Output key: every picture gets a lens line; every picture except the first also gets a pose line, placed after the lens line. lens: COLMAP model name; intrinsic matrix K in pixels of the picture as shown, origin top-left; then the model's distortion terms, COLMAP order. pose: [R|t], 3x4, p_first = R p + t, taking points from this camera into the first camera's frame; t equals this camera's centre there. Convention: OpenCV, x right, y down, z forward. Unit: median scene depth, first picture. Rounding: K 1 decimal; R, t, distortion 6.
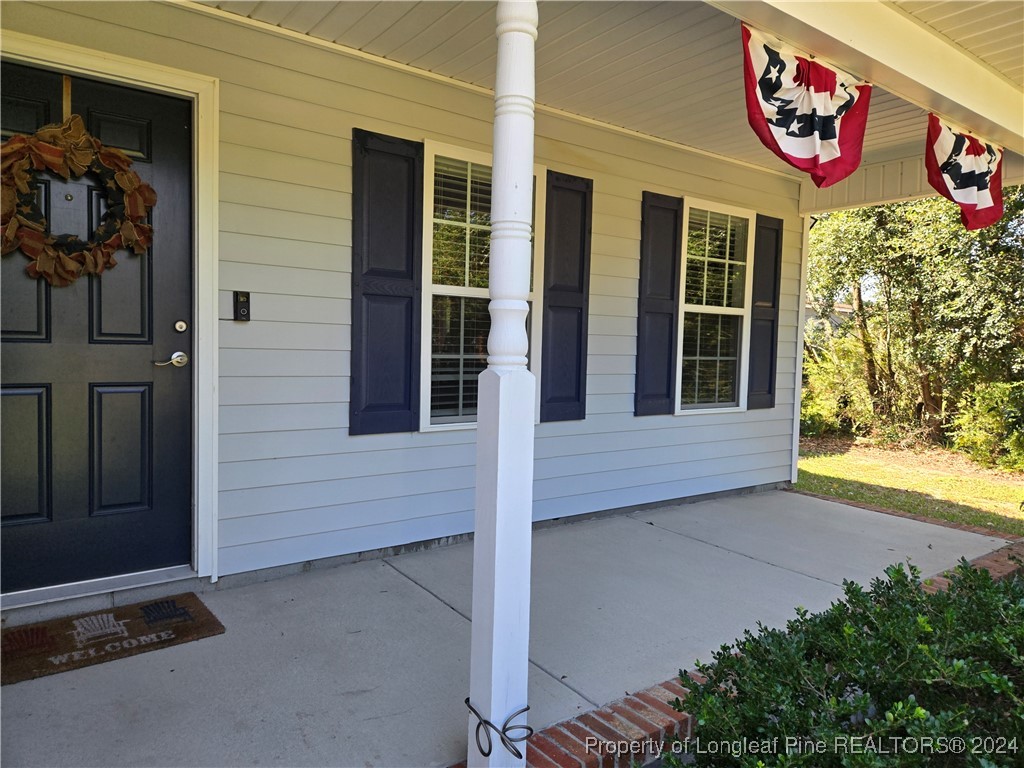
lens RADIAL K [[699.6, 0, 513.9], [0, 699.6, 383.1], [0, 0, 1]] dist [0.073206, -0.072118]
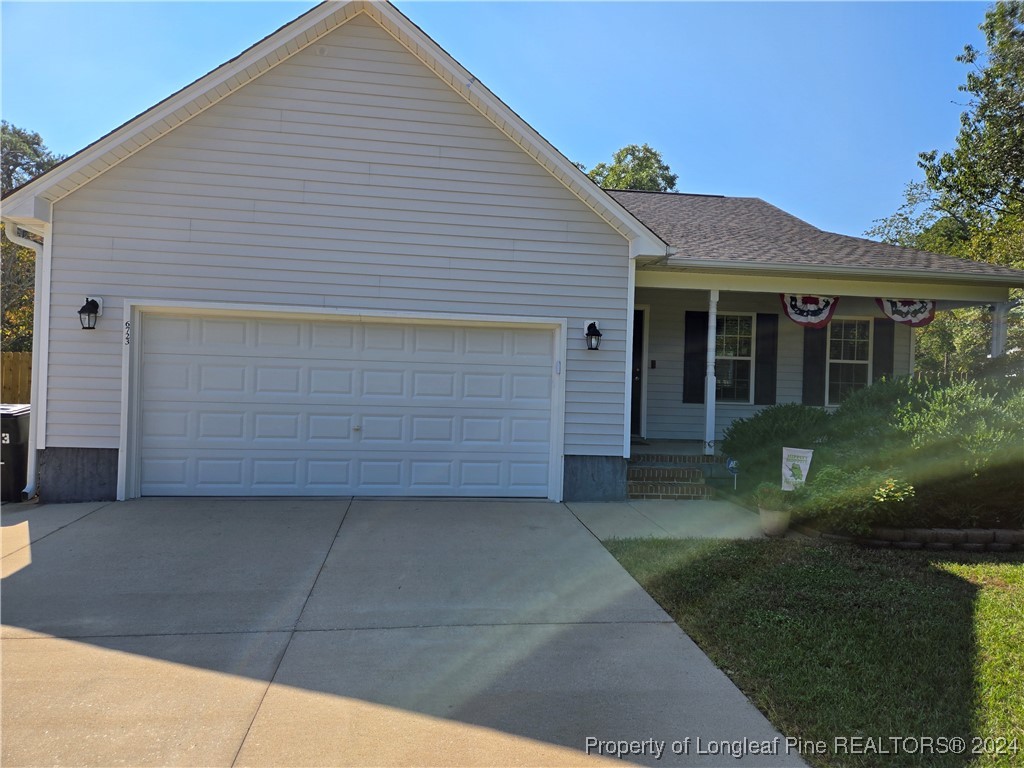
lens RADIAL K [[699.6, 0, 500.7], [0, 699.6, 367.0], [0, 0, 1]] dist [0.073206, -0.072118]
pose [[0.878338, -0.012220, -0.477884, 0.579081], [-0.032899, 0.995758, -0.085930, 0.215703], [0.476907, 0.091197, 0.874210, -2.250360]]
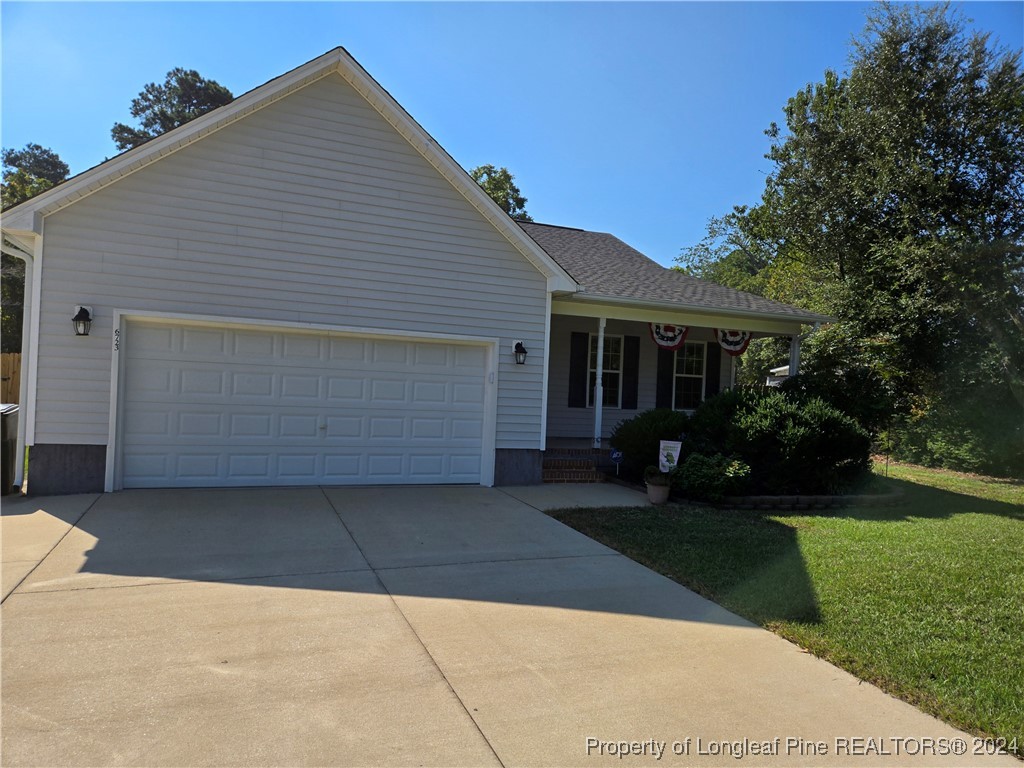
lens RADIAL K [[699.6, 0, 504.5], [0, 699.6, 388.7], [0, 0, 1]] dist [0.073206, -0.072118]
pose [[0.969597, 0.011966, -0.244415, 0.380043], [-0.029972, 0.997091, -0.070086, 0.255675], [0.242866, 0.075281, 0.967134, -2.901272]]
